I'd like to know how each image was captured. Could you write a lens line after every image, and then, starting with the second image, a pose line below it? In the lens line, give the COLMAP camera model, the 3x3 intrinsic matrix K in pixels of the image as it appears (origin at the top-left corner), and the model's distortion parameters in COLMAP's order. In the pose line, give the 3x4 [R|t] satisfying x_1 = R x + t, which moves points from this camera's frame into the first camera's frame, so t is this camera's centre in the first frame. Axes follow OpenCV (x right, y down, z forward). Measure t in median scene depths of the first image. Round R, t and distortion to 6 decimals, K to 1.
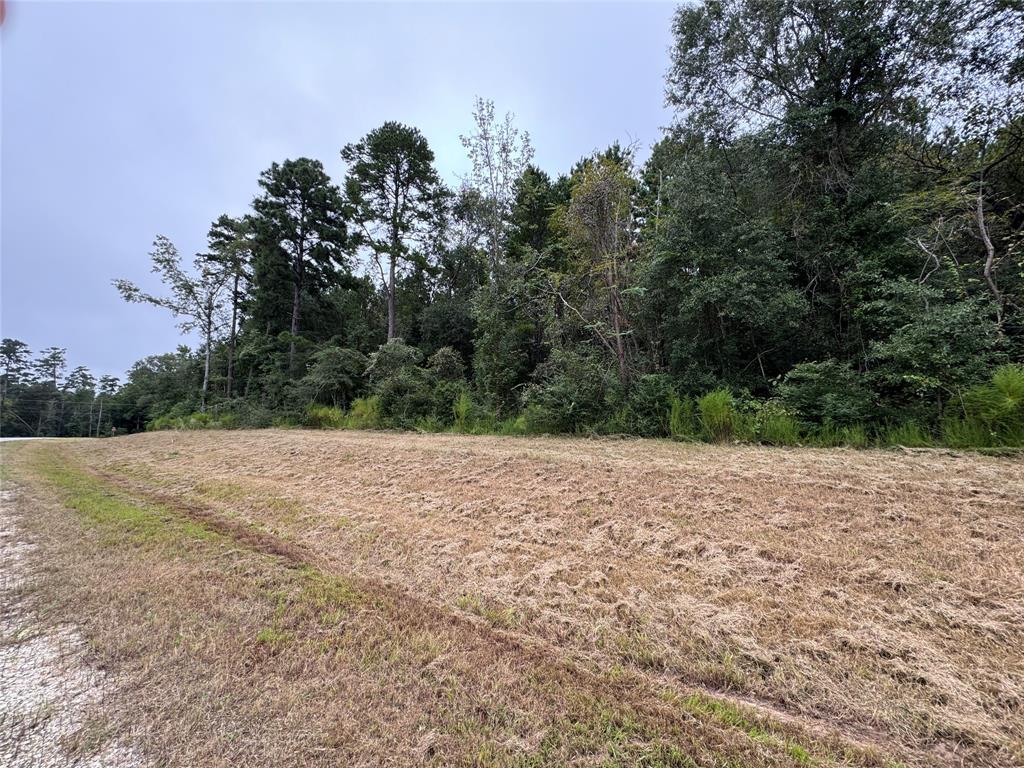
lens RADIAL K [[417.2, 0, 518.0], [0, 417.2, 378.5], [0, 0, 1]] dist [-0.000674, -0.001007]
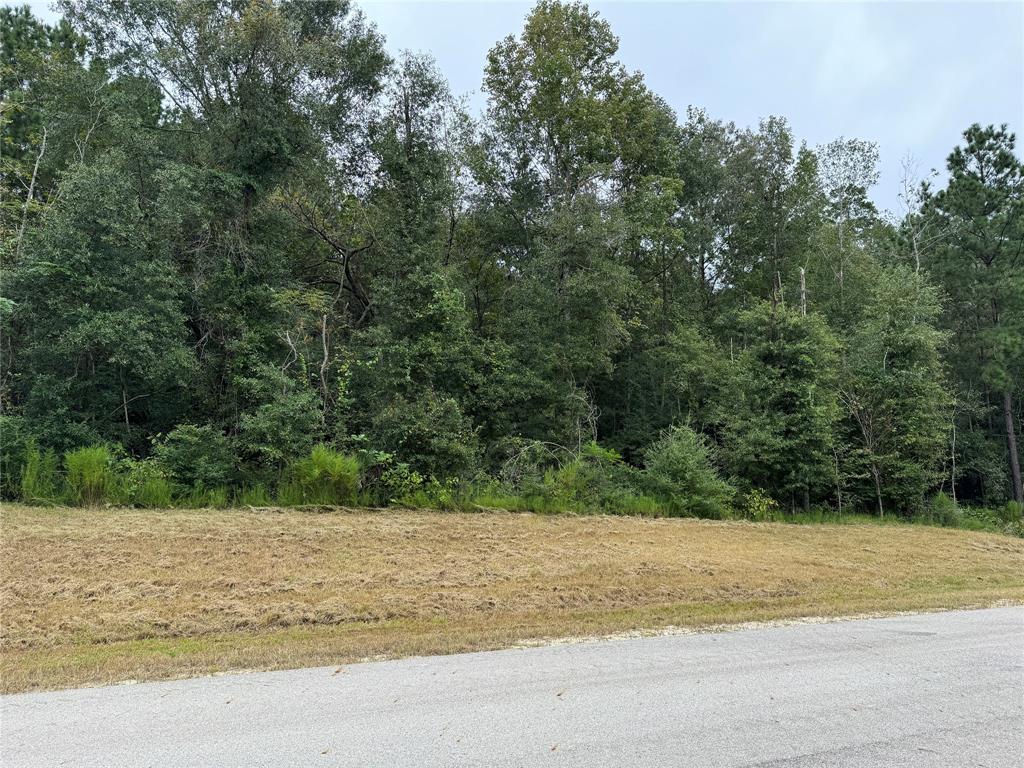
lens RADIAL K [[684.9, 0, 510.6], [0, 684.9, 381.5], [0, 0, 1]] dist [-0.000995, -0.035091]
pose [[0.467351, 0.138251, 0.873195, -0.454329], [-0.109296, 0.989155, -0.098113, -0.073108], [-0.877290, -0.049584, 0.477393, -0.529395]]
